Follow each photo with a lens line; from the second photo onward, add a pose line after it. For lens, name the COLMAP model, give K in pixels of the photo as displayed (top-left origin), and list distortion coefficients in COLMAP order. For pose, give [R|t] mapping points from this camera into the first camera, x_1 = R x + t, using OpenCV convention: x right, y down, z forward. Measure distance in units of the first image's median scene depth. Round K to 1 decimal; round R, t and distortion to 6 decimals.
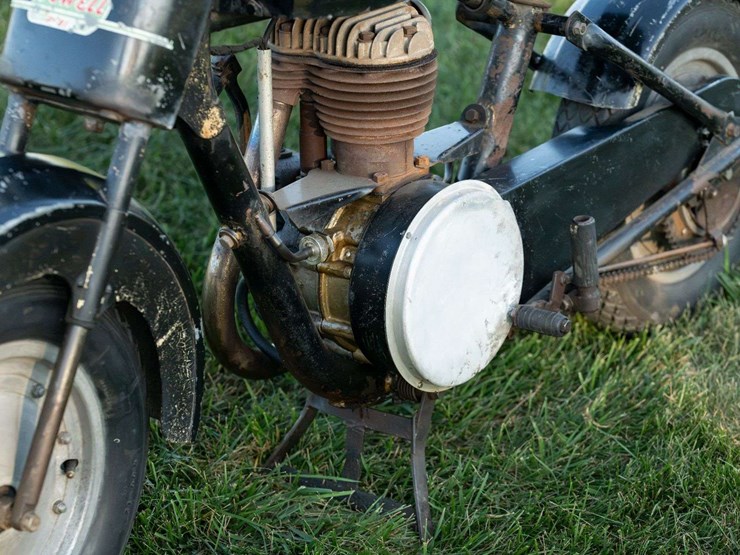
lens RADIAL K [[2177.3, 0, 370.0], [0, 2177.3, 277.5], [0, 0, 1]] dist [-0.092171, 0.199860]
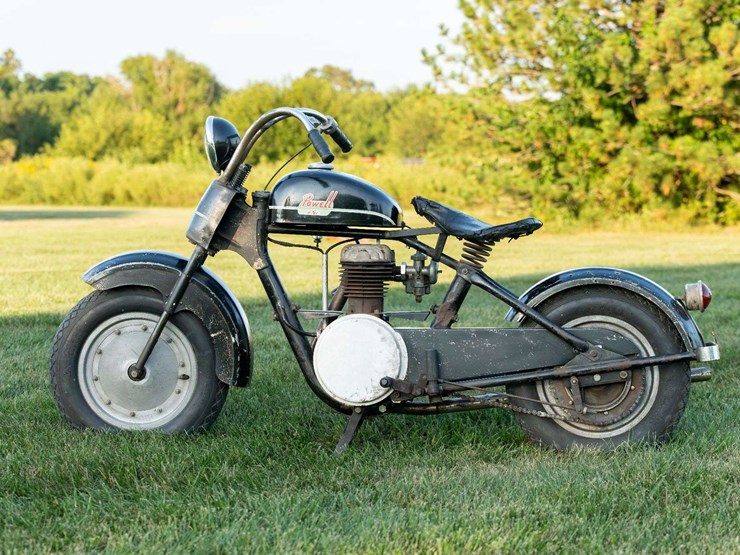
lens RADIAL K [[1942.8, 0, 370.0], [0, 1942.8, 277.5], [0, 0, 1]] dist [-0.015279, 0.258252]
pose [[0.533740, 0.042924, -0.844559, 1.877832], [-0.323619, 0.933055, -0.157097, 0.255865], [0.781276, 0.357164, 0.511900, -0.100646]]
